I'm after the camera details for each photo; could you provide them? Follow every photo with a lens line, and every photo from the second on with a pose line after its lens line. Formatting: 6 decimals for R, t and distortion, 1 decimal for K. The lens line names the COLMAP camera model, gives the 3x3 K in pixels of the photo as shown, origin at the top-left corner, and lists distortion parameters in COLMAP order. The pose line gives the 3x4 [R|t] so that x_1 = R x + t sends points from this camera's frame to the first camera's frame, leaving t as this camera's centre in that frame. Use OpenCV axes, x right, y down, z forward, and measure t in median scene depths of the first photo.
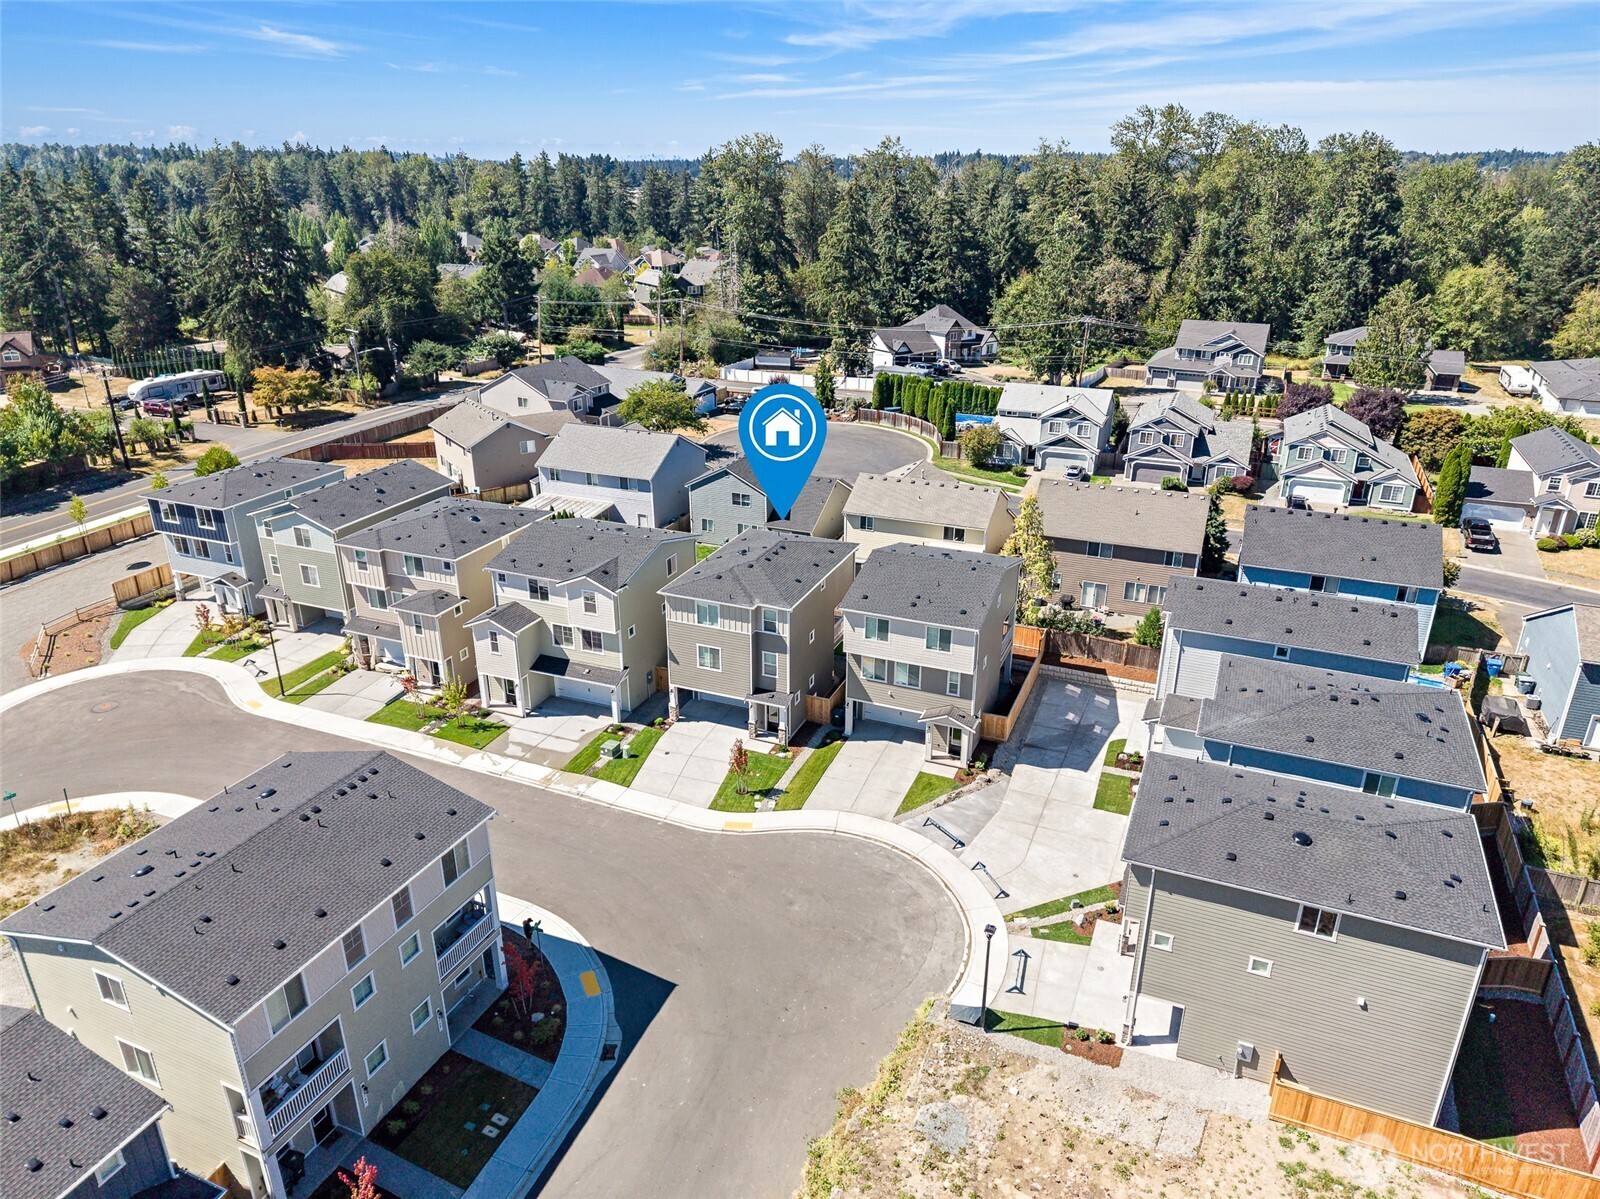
lens RADIAL K [[1064.9, 0, 800.0], [0, 1064.9, 599.5], [0, 0, 1]] dist [0.104724, -0.001162]
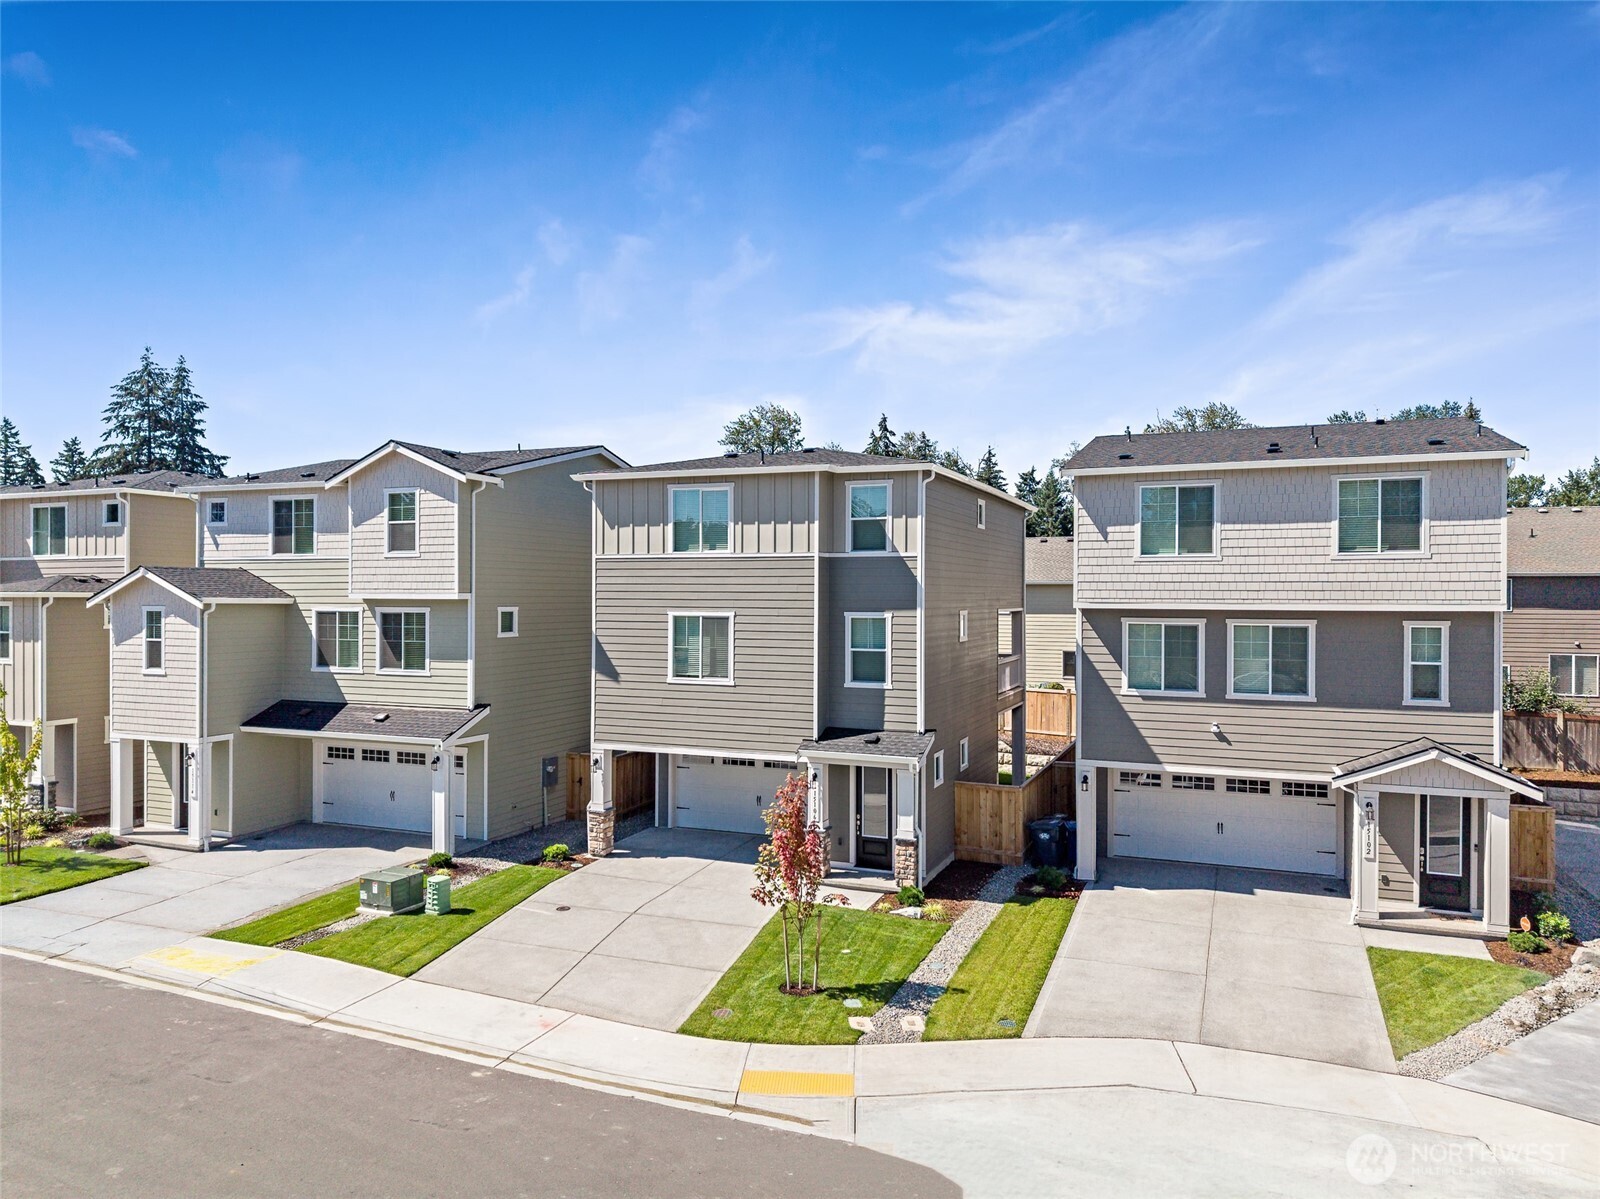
lens RADIAL K [[1074.2, 0, 800.0], [0, 1074.2, 599.5], [0, 0, 1]] dist [0.014229, -0.014075]
pose [[0.999999, -0.000425, -0.001161, -0.049904], [-0.000048, 0.924908, -0.380191, 0.179162], [0.001235, 0.380190, 0.924907, 0.646086]]
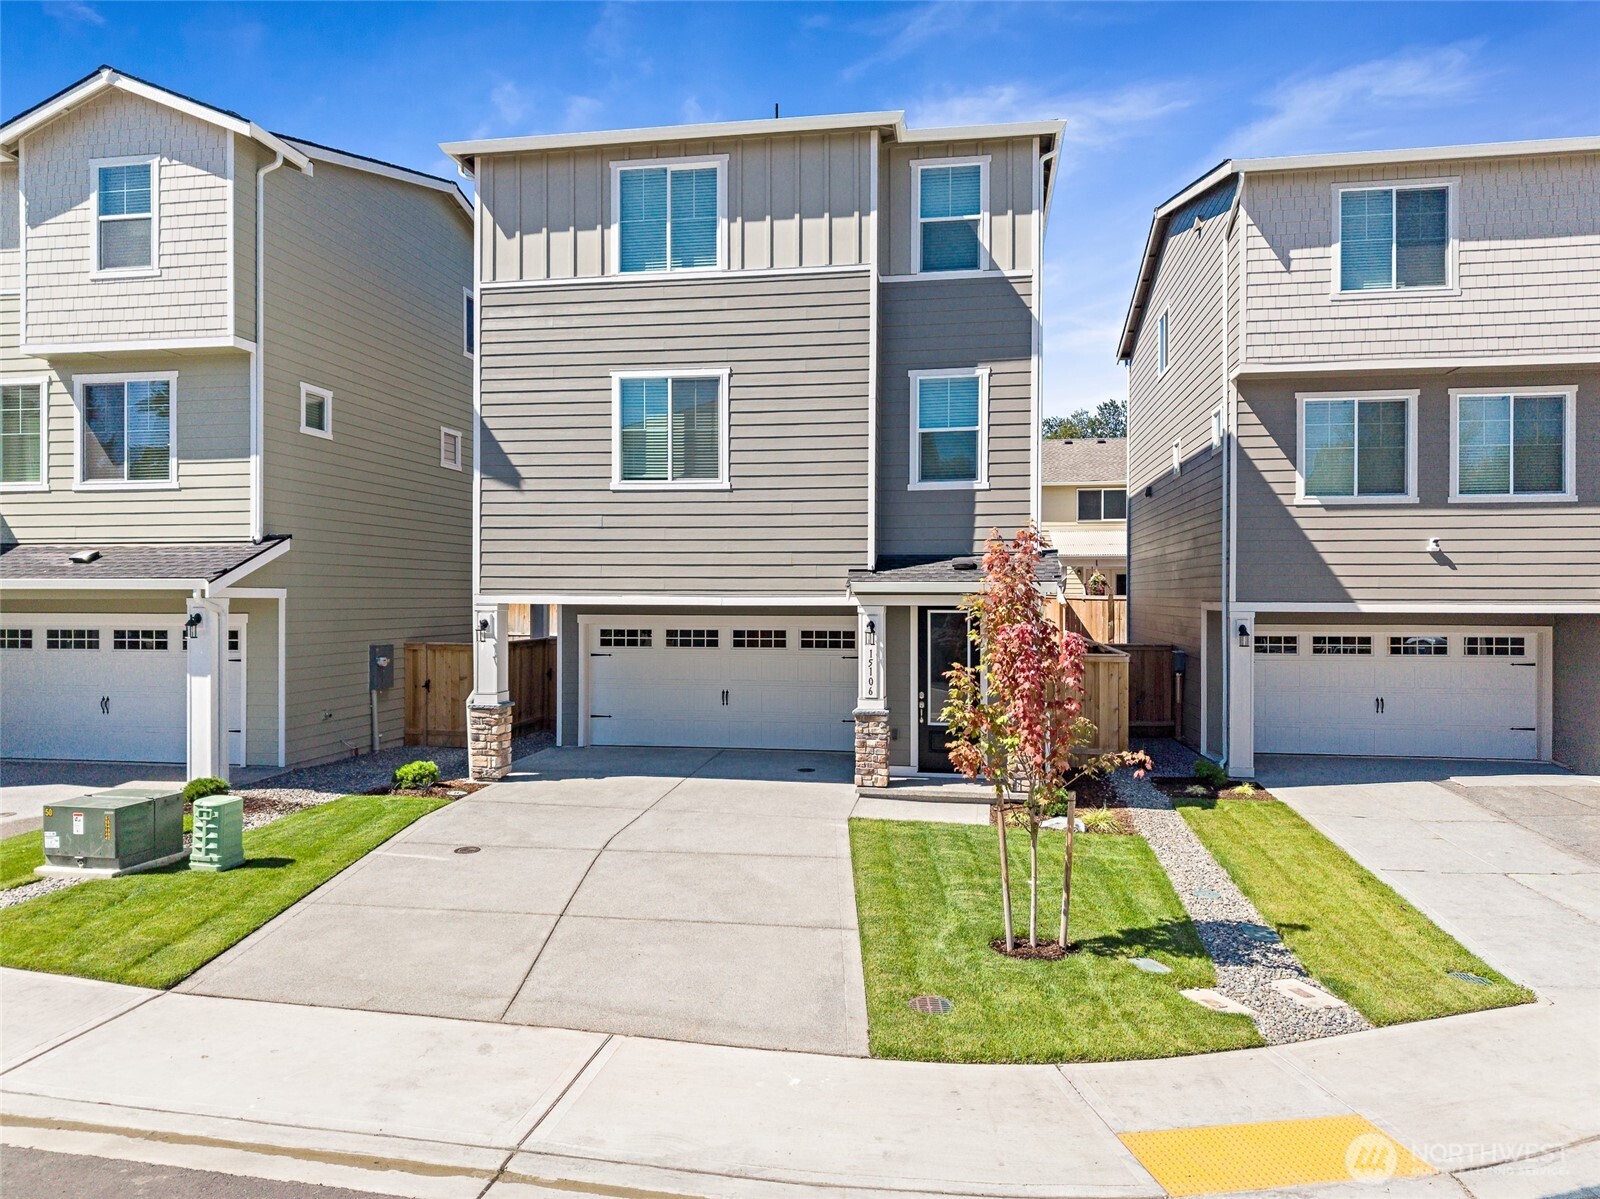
lens RADIAL K [[1074.2, 0, 800.0], [0, 1074.2, 599.5], [0, 0, 1]] dist [0.014229, -0.014075]
pose [[0.975047, -0.001975, 0.221989, -0.108139], [0.086717, 0.923904, -0.372669, 0.174544], [-0.204361, 0.382620, 0.901021, 0.797051]]
